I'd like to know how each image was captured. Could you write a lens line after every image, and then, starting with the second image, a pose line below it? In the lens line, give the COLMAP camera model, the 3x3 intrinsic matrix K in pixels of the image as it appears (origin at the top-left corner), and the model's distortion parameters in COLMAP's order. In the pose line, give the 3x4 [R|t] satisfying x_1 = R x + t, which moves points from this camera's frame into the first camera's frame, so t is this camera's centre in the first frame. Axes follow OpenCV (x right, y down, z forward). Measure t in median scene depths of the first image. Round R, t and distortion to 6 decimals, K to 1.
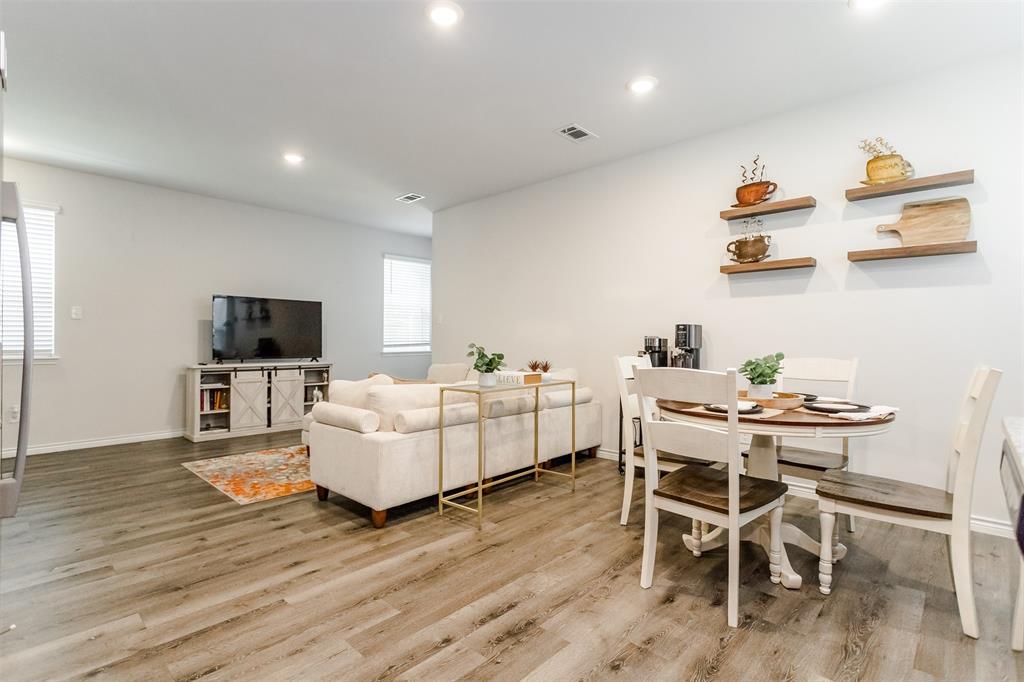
lens RADIAL K [[490.5, 0, 509.8], [0, 490.5, 338.3], [0, 0, 1]] dist [0.003402, 0.000224]
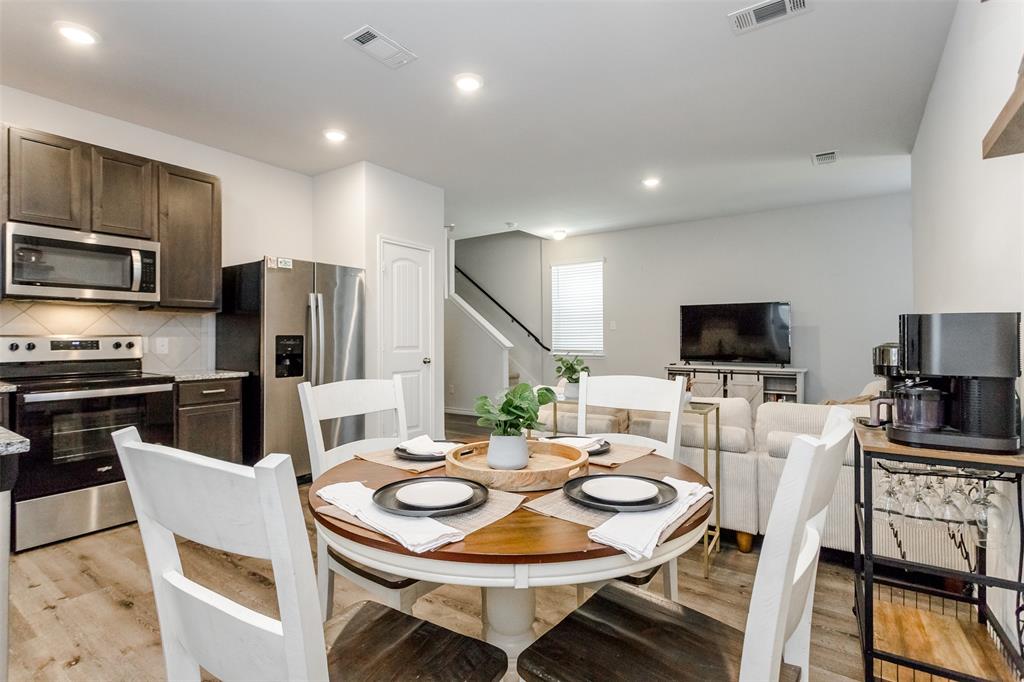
lens RADIAL K [[490.5, 0, 509.8], [0, 490.5, 338.3], [0, 0, 1]] dist [0.003402, 0.000224]
pose [[0.144500, -0.005193, -0.989491, 0.724136], [0.005129, 0.999977, -0.004499, -0.010013], [0.989492, -0.004425, 0.144523, 0.625194]]
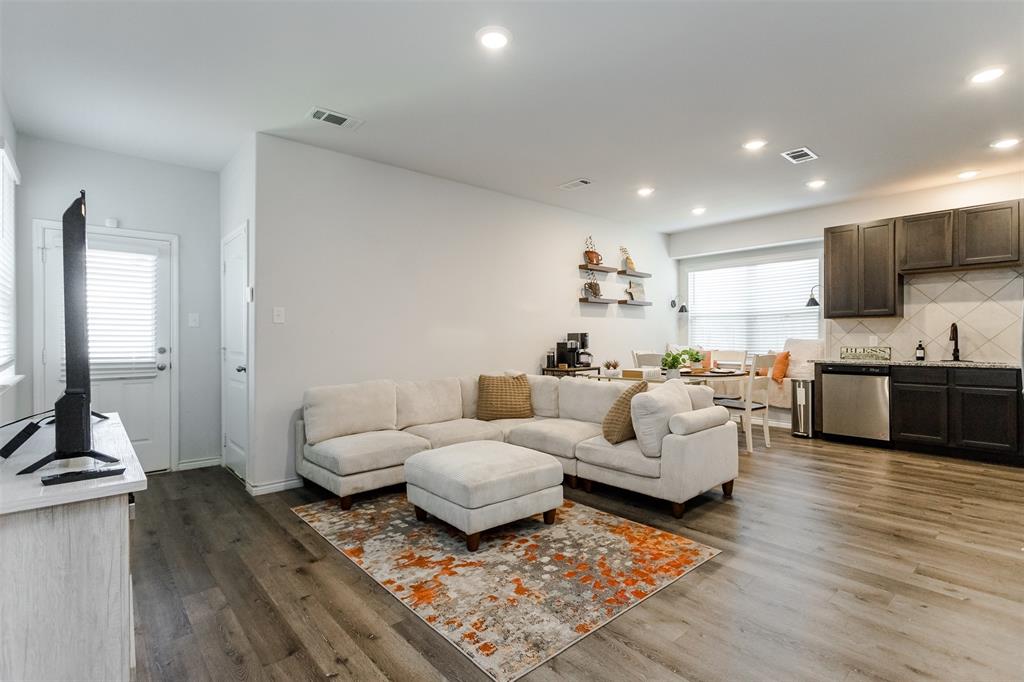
lens RADIAL K [[486.7, 0, 509.5], [0, 486.7, 337.8], [0, 0, 1]] dist [0.003364, 0.000452]
pose [[0.094851, -0.003691, 0.995485, -1.214326], [0.004189, 0.999986, 0.003309, -0.019602], [-0.995483, 0.003856, 0.094865, 1.114113]]
